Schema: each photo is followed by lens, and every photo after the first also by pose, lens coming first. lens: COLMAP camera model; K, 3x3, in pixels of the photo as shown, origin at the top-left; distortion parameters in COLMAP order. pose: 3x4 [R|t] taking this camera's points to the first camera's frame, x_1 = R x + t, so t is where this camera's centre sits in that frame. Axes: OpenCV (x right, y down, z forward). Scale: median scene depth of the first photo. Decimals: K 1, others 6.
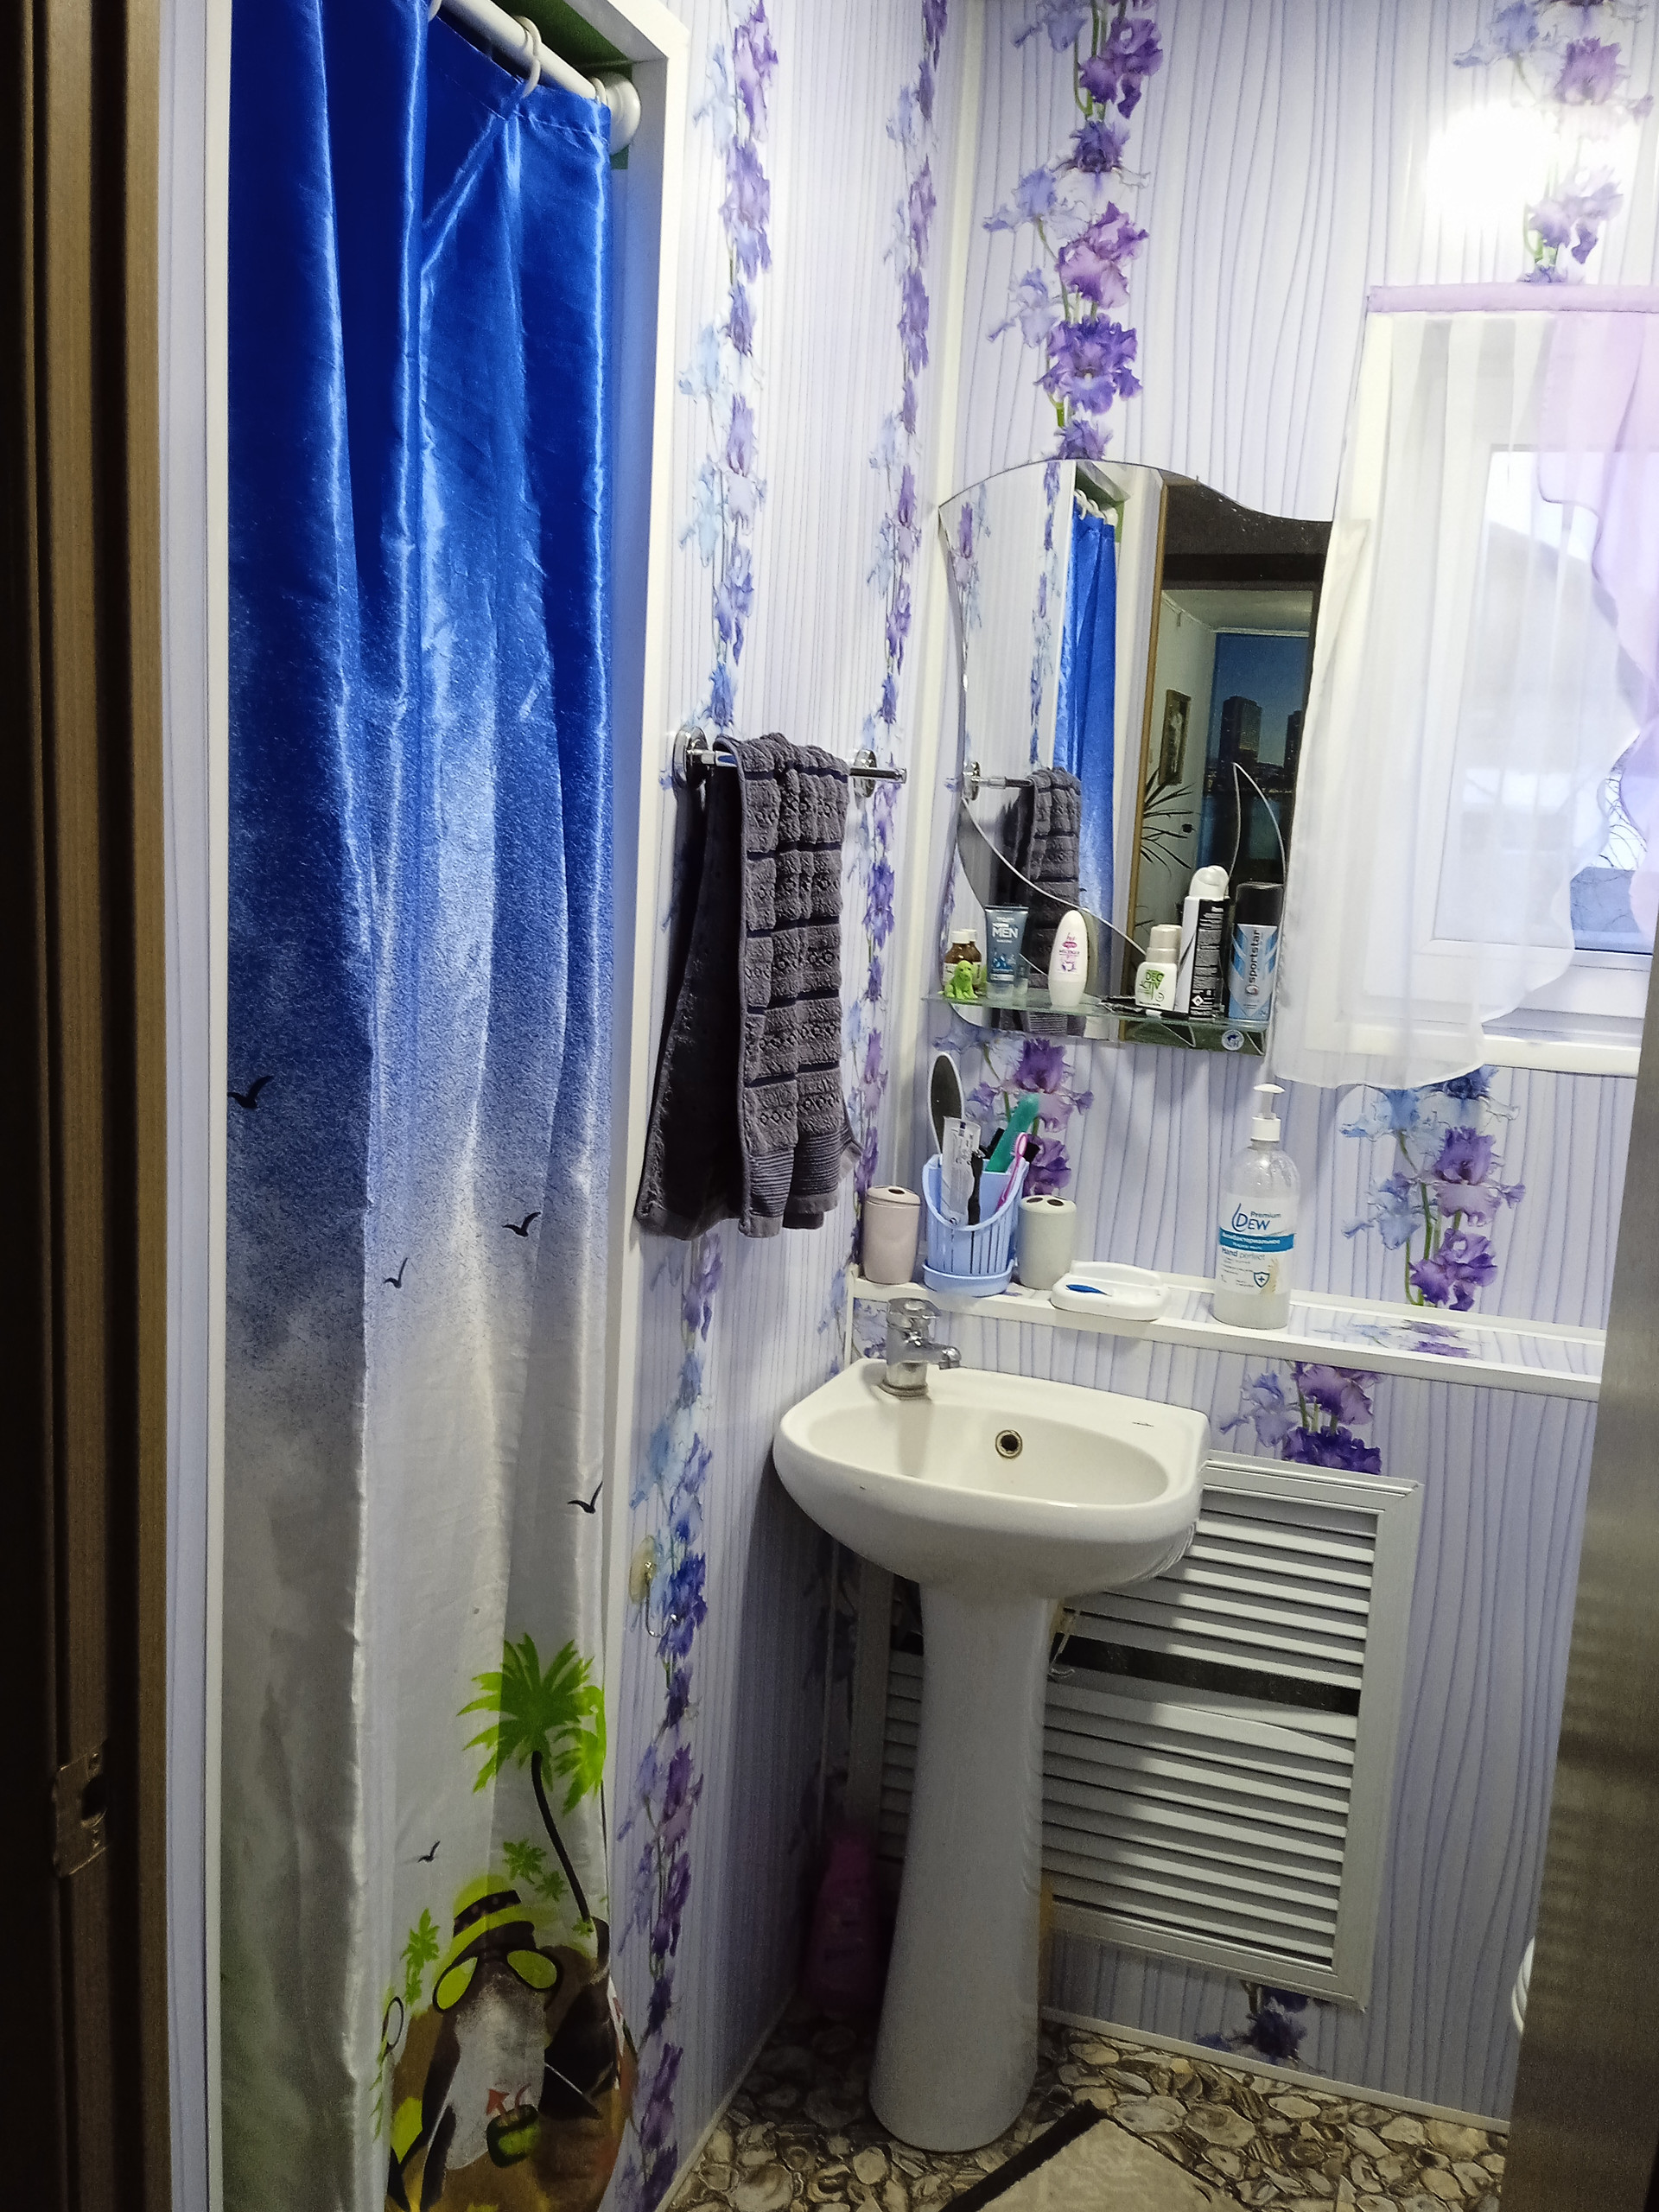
lens RADIAL K [[1850.3, 0, 829.5], [0, 1850.3, 1106.0], [0, 0, 1]] dist [0.111092, -0.183862]
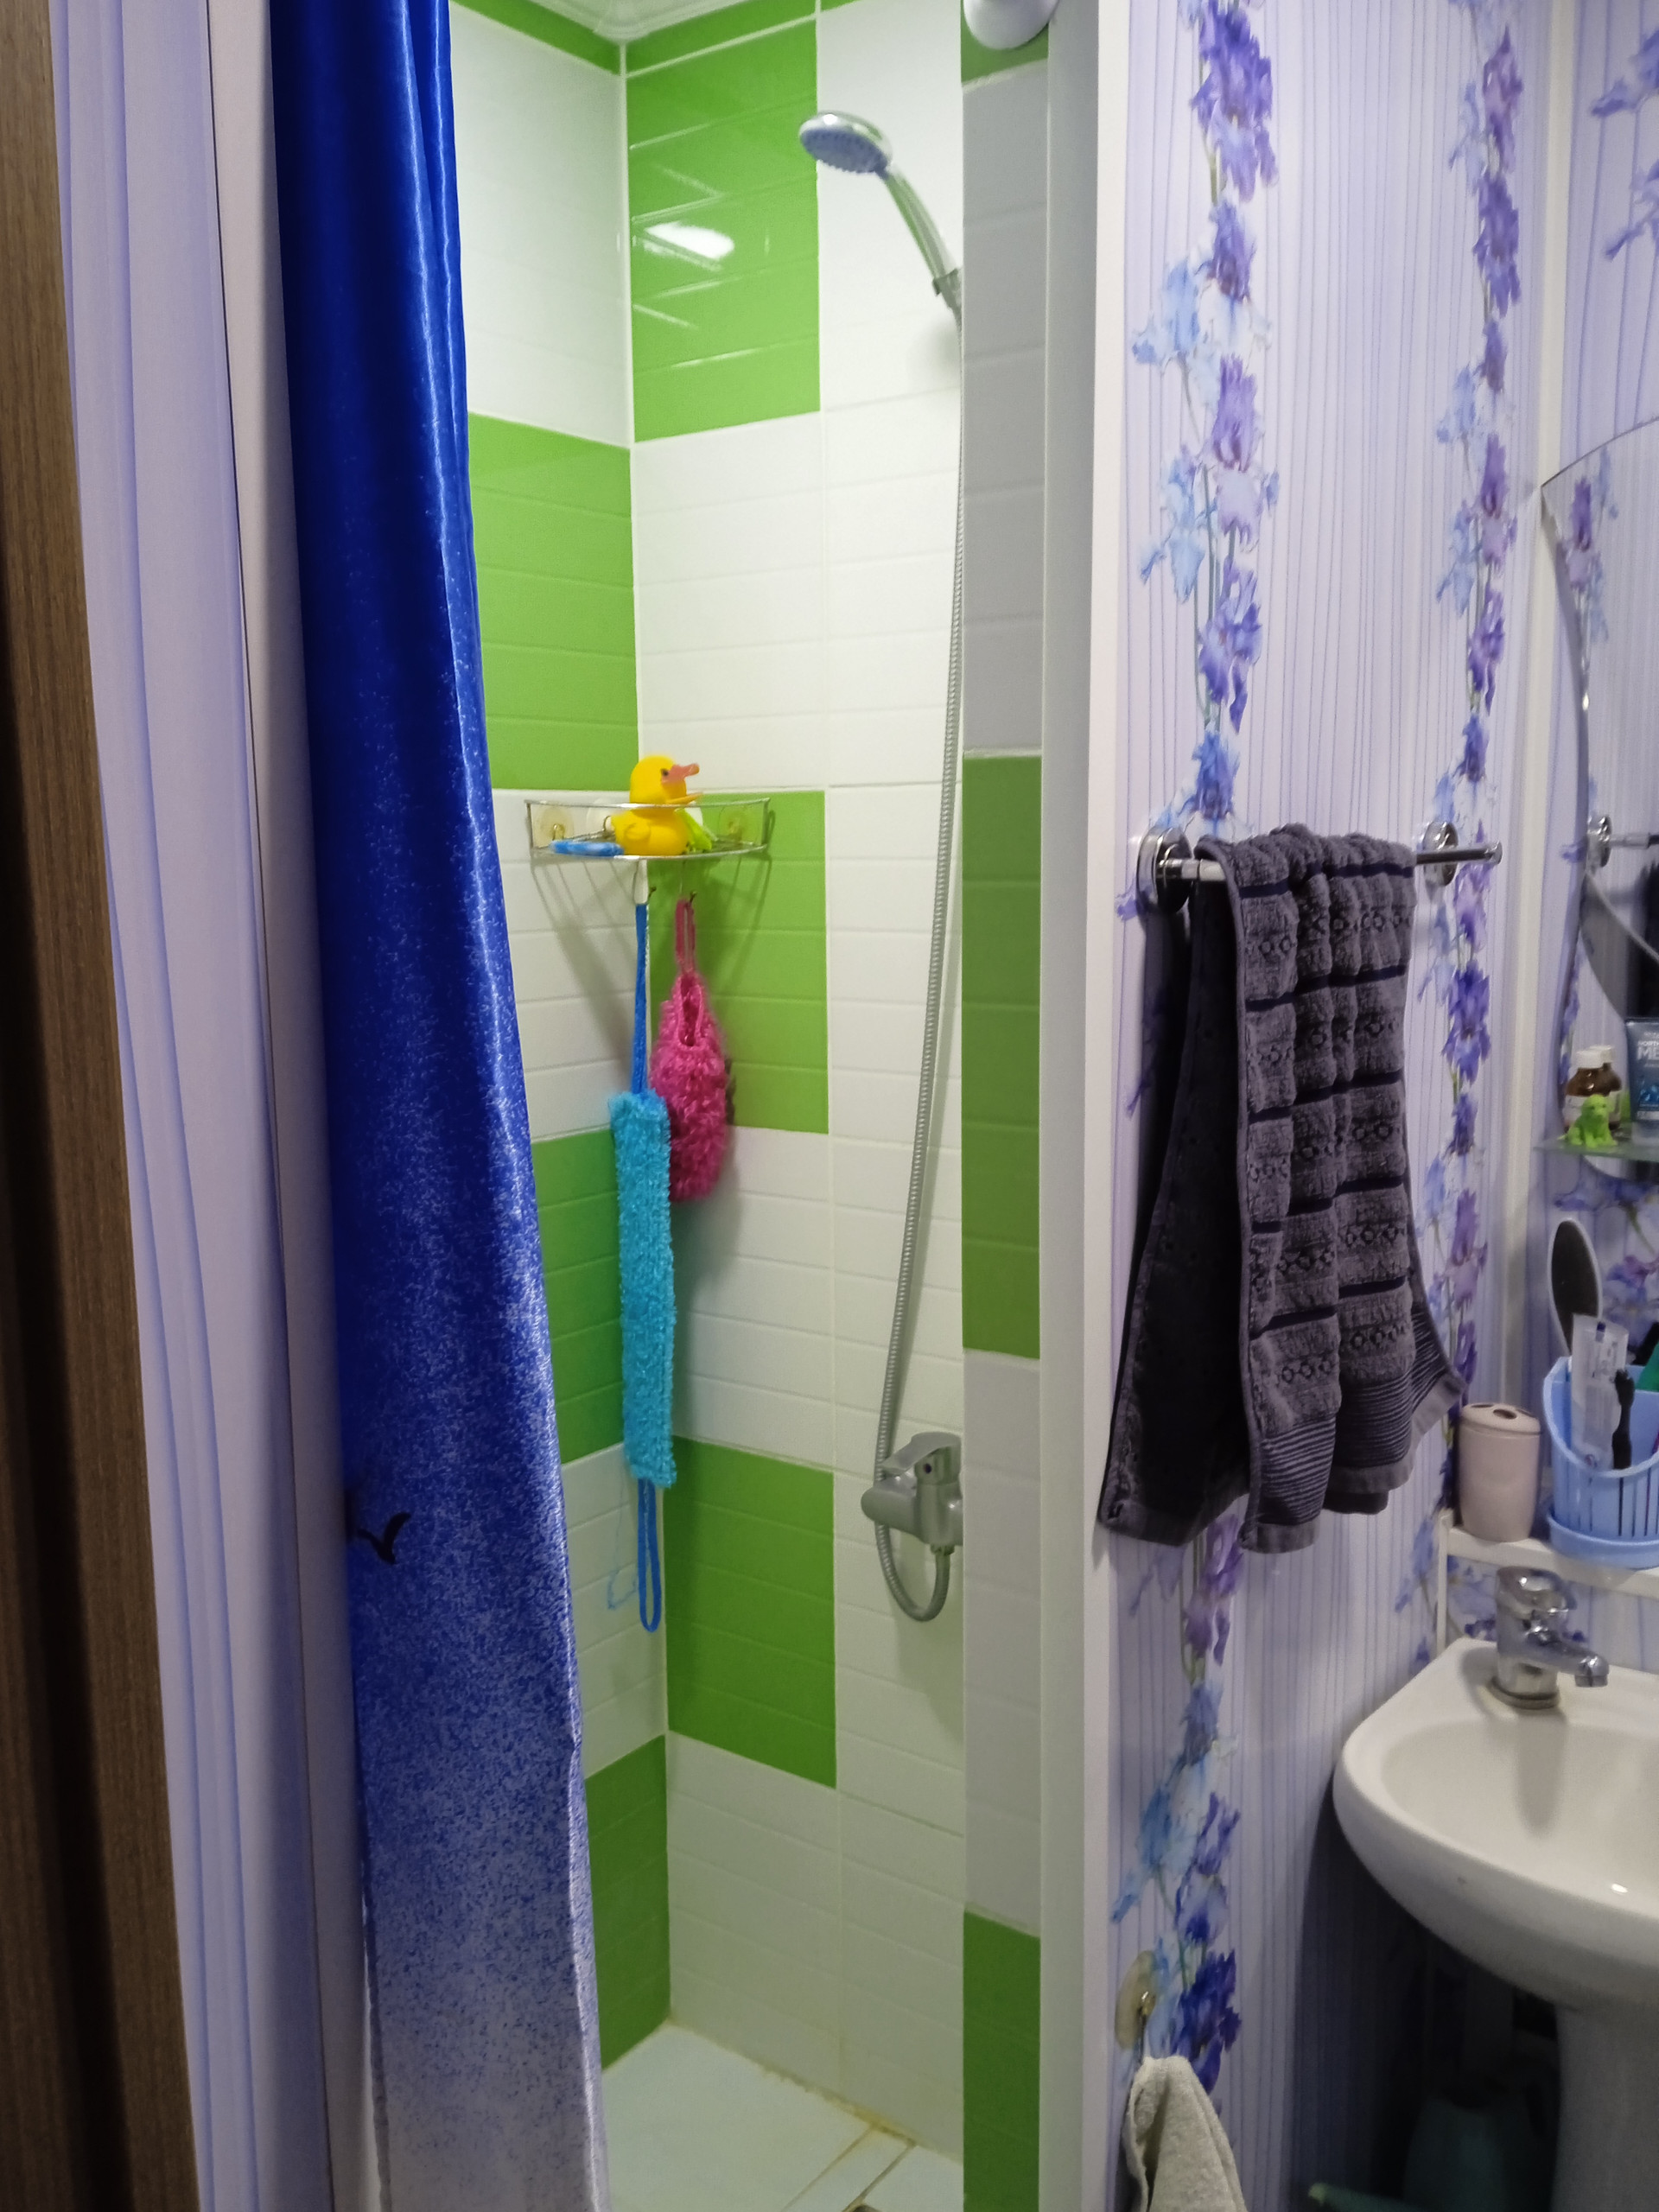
lens RADIAL K [[1850.3, 0, 829.5], [0, 1850.3, 1106.0], [0, 0, 1]] dist [0.111092, -0.183862]
pose [[0.950064, -0.025060, -0.311048, 0.016651], [0.016427, 0.999404, -0.030345, -0.058966], [0.311624, 0.023720, 0.949910, 0.216643]]
